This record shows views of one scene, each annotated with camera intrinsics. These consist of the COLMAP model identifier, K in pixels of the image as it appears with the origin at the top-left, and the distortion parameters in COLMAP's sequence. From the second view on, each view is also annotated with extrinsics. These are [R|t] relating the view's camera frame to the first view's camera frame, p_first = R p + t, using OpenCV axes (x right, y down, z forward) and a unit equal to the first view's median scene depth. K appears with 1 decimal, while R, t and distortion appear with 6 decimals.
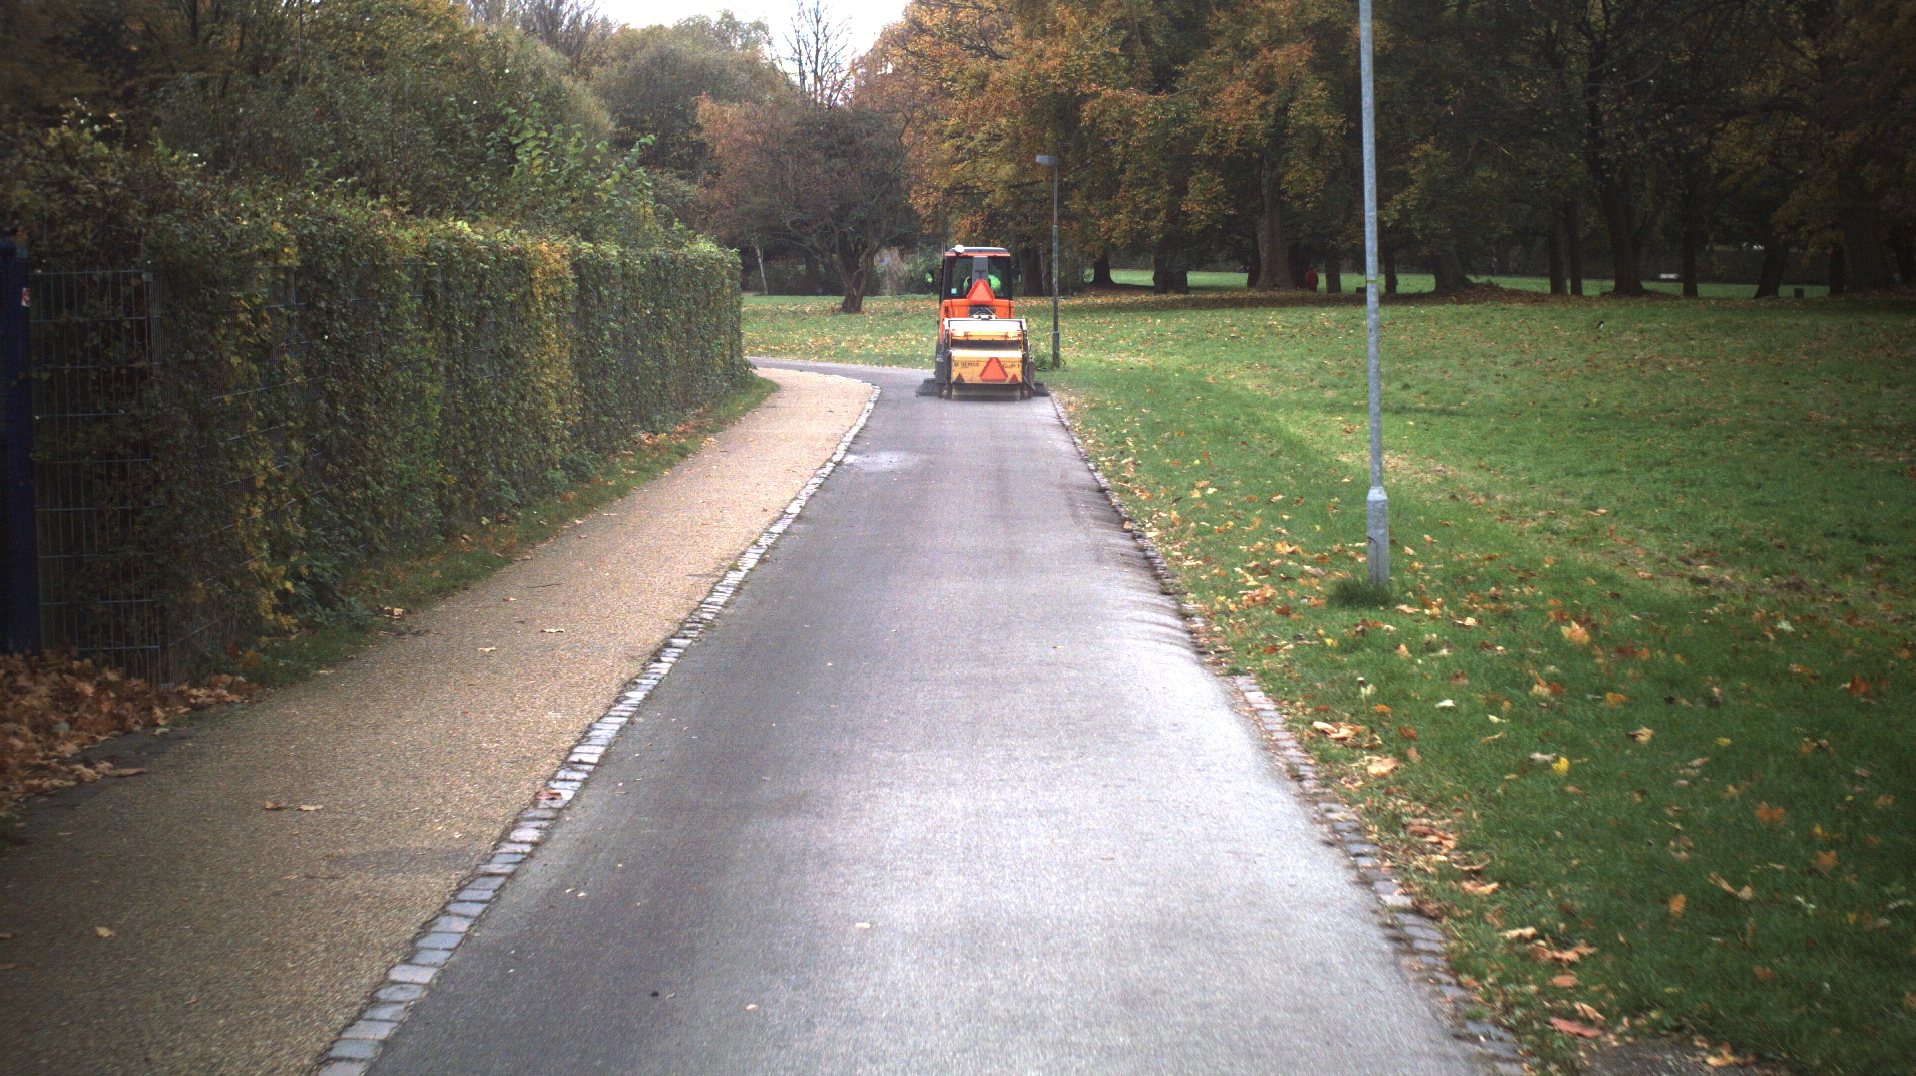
lens RADIAL K [[3484.2, 0, 958.0], [0, 3484.2, 538.0], [0, 0, 1]] dist [-0.286655, 0.170199]
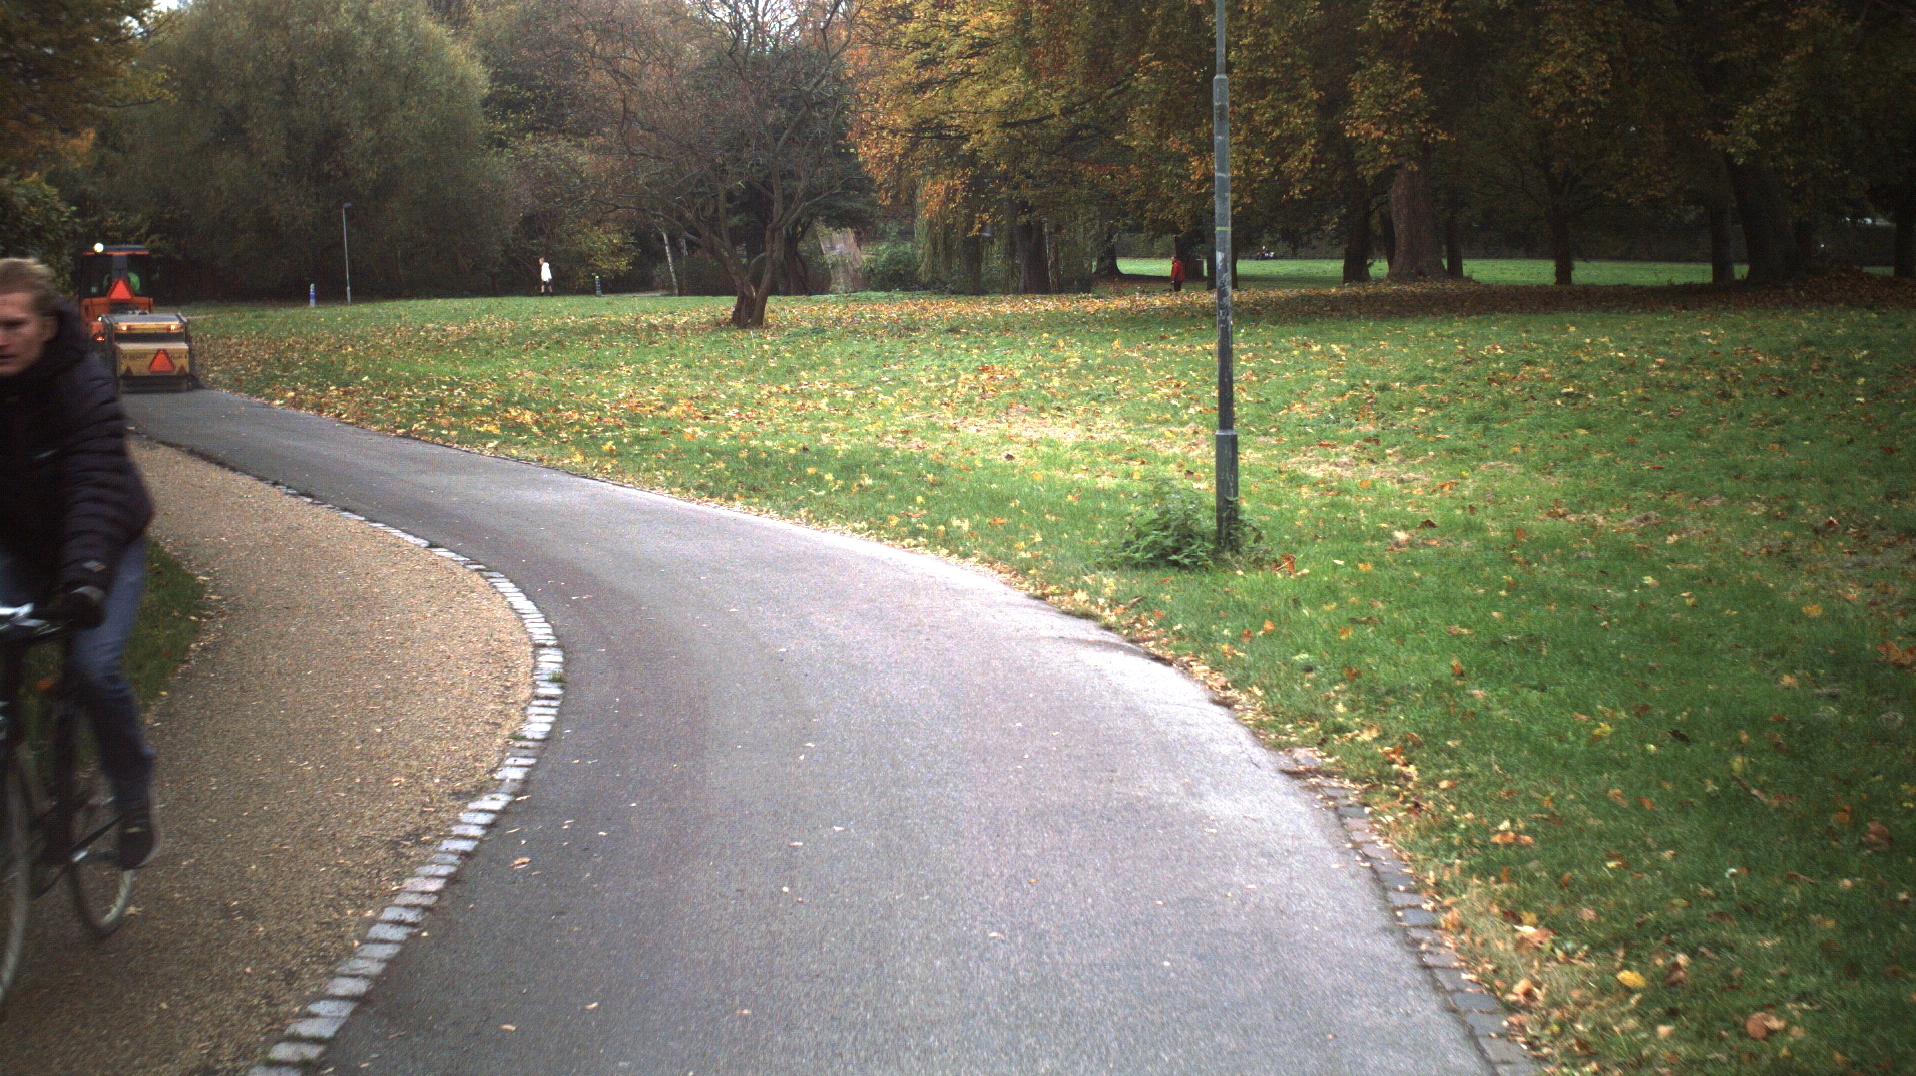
lens RADIAL K [[3484.2, 0, 958.0], [0, 3484.2, 538.0], [0, 0, 1]] dist [-0.286655, 0.170199]
pose [[0.999920, -0.011480, 0.005363, 0.002221], [0.011470, 0.999932, 0.001931, -0.034047], [-0.005385, -0.001869, 0.999984, 0.468418]]
